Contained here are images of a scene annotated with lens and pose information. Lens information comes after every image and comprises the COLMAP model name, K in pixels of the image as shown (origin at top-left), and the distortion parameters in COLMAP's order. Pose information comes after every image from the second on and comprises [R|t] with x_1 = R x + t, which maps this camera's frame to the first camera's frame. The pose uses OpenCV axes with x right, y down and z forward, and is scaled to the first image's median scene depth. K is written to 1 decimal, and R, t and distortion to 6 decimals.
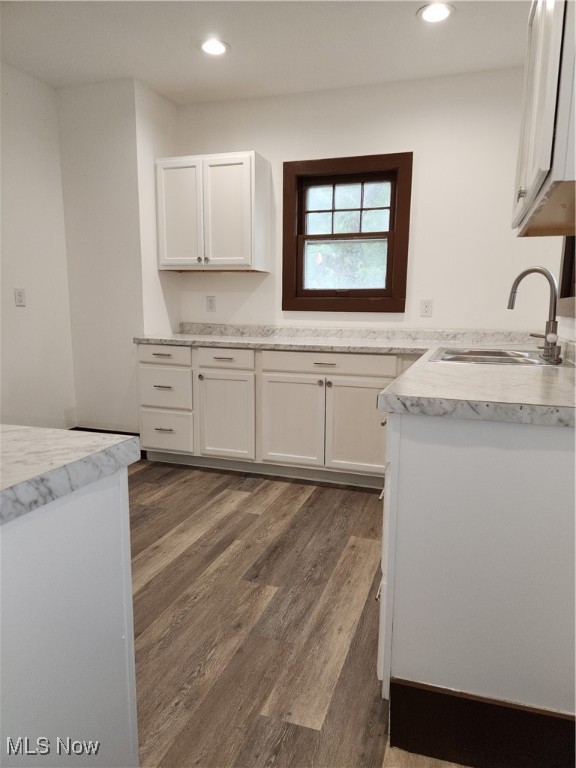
lens RADIAL K [[512.8, 0, 300.8], [0, 512.8, 387.3], [0, 0, 1]] dist [0.067686, -0.081052]
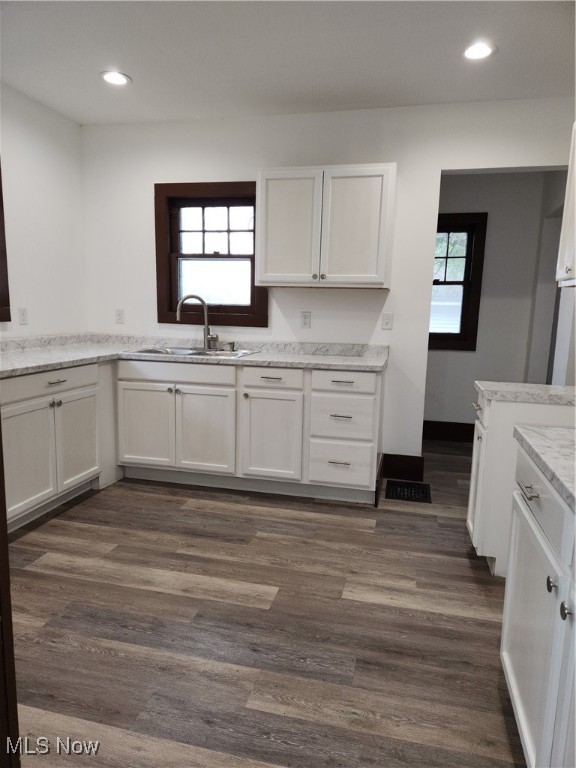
lens RADIAL K [[508.0, 0, 293.0], [0, 508.0, 387.5], [0, 0, 1]] dist [0.065977, -0.076462]
pose [[-0.092574, -0.169020, 0.981255, -0.856880], [0.121265, 0.976238, 0.179596, -0.144209], [-0.988294, 0.135618, -0.069878, 0.615013]]
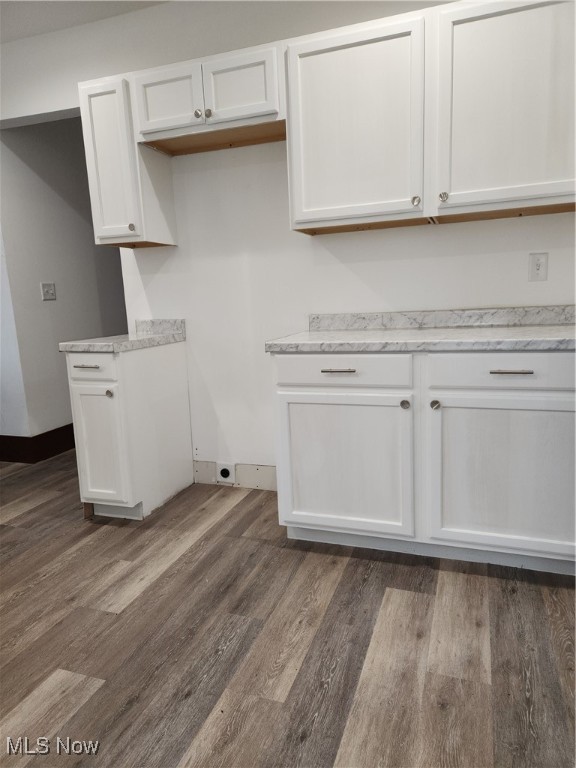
lens RADIAL K [[508.0, 0, 293.0], [0, 508.0, 387.5], [0, 0, 1]] dist [0.065977, -0.076462]
pose [[-0.999489, 0.024695, 0.020294, -0.438013], [0.029961, 0.945015, 0.325651, -0.142268], [-0.011136, 0.326093, -0.945272, 0.984998]]
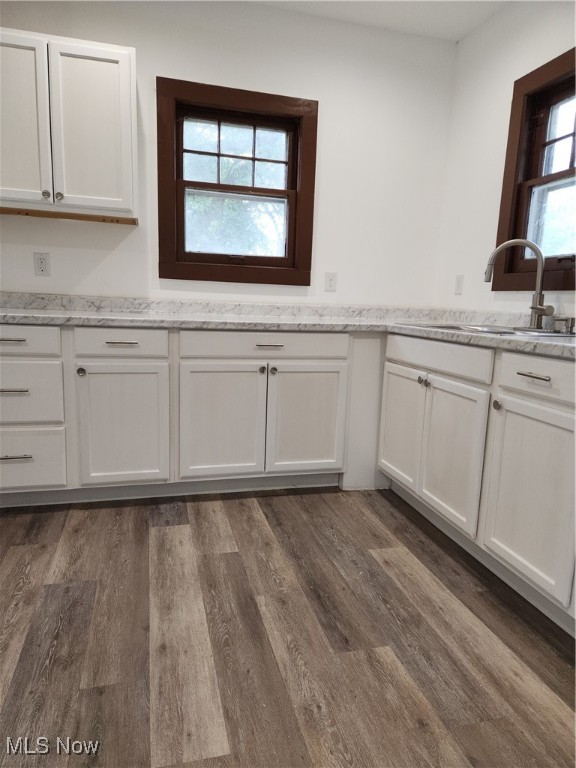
lens RADIAL K [[508.0, 0, 293.0], [0, 508.0, 387.5], [0, 0, 1]] dist [0.065977, -0.076462]
pose [[0.832646, -0.077722, 0.548325, -0.345804], [0.058201, 0.996901, 0.052924, -0.019640], [-0.550739, -0.012154, 0.834589, 0.300288]]
